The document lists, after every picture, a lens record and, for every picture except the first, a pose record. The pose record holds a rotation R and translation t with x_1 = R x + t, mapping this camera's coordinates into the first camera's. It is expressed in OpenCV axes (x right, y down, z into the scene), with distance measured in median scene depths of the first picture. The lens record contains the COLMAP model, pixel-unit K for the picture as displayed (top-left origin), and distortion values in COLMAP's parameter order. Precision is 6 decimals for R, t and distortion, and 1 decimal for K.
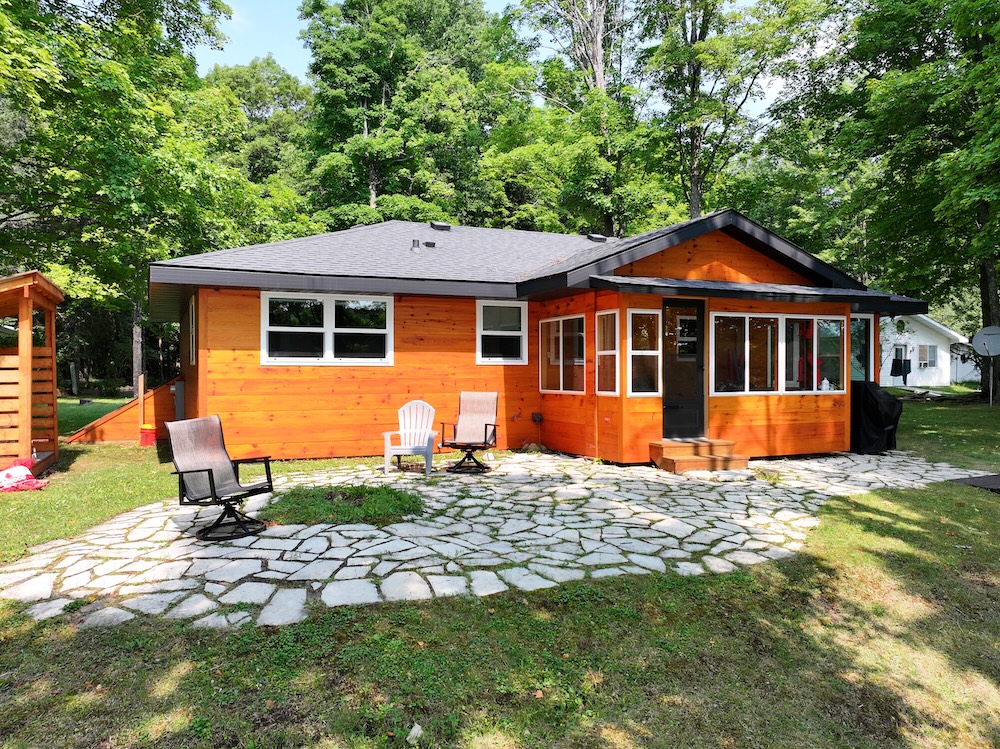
lens RADIAL K [[793.6, 0, 497.9], [0, 793.6, 379.4], [0, 0, 1]] dist [0.002258, 0.009988]
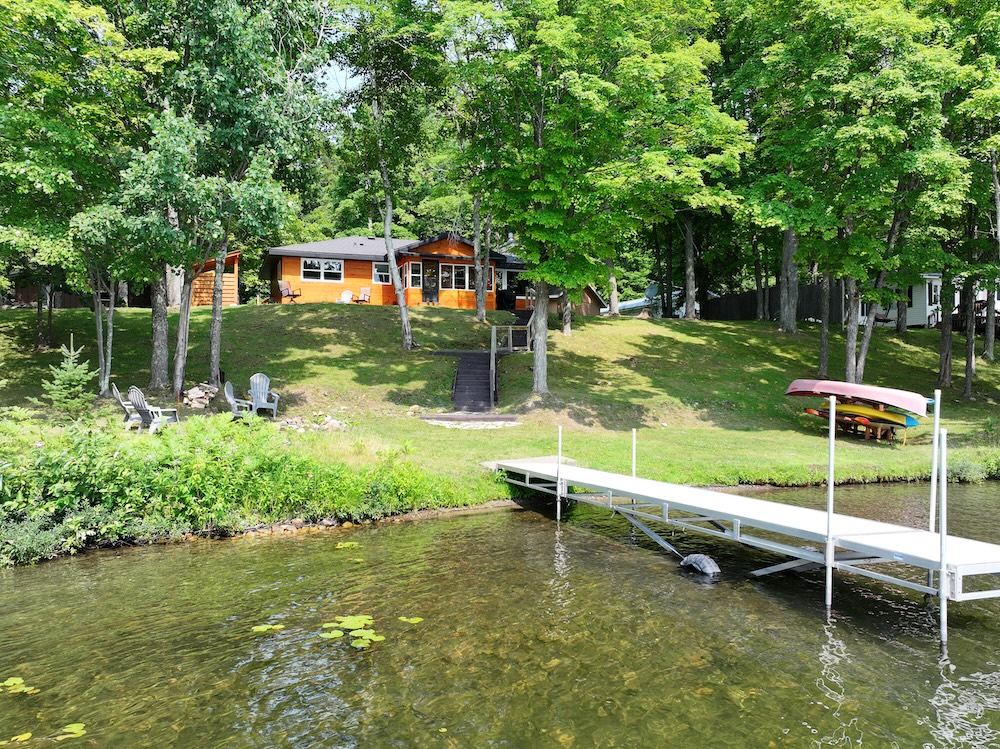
lens RADIAL K [[793.6, 0, 502.1], [0, 793.6, 375.7], [0, 0, 1]] dist [0.002258, 0.009988]
pose [[0.998214, -0.001152, -0.059734, 0.679054], [-0.000403, 0.999662, -0.026009, 0.431663], [0.059744, 0.025987, 0.997875, -2.061404]]
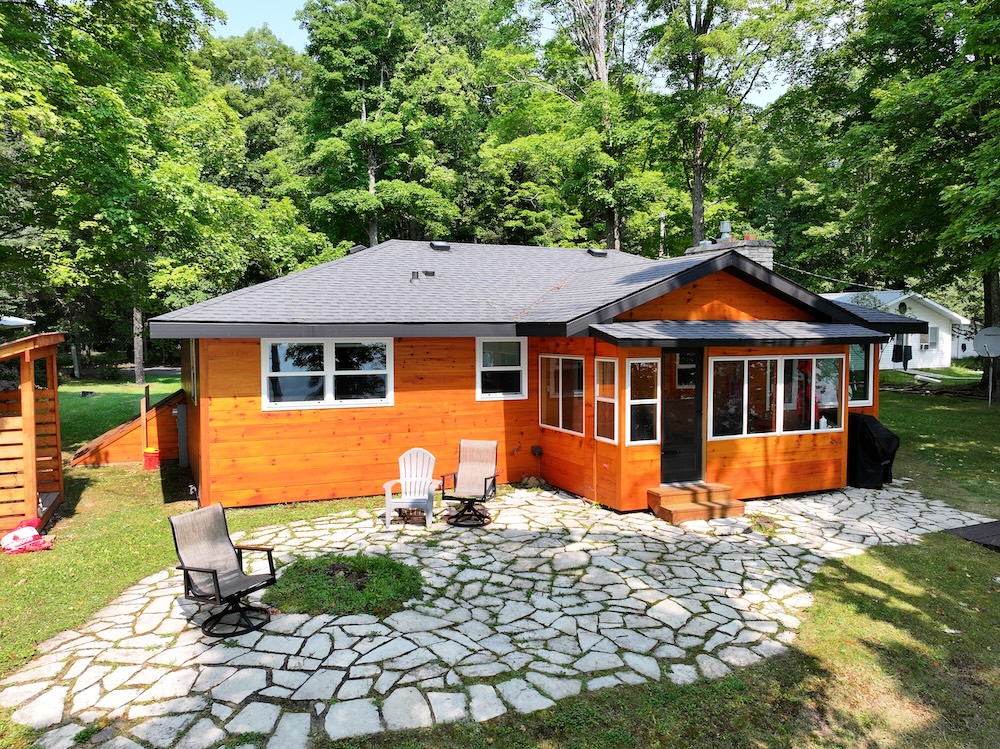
lens RADIAL K [[793.6, 0, 497.9], [0, 793.6, 379.2], [0, 0, 1]] dist [0.002258, 0.009988]
pose [[0.999998, -0.000763, -0.001566, 0.001893], [0.000845, 0.998593, 0.053031, -0.106341], [0.001523, -0.053032, 0.998592, -0.002411]]
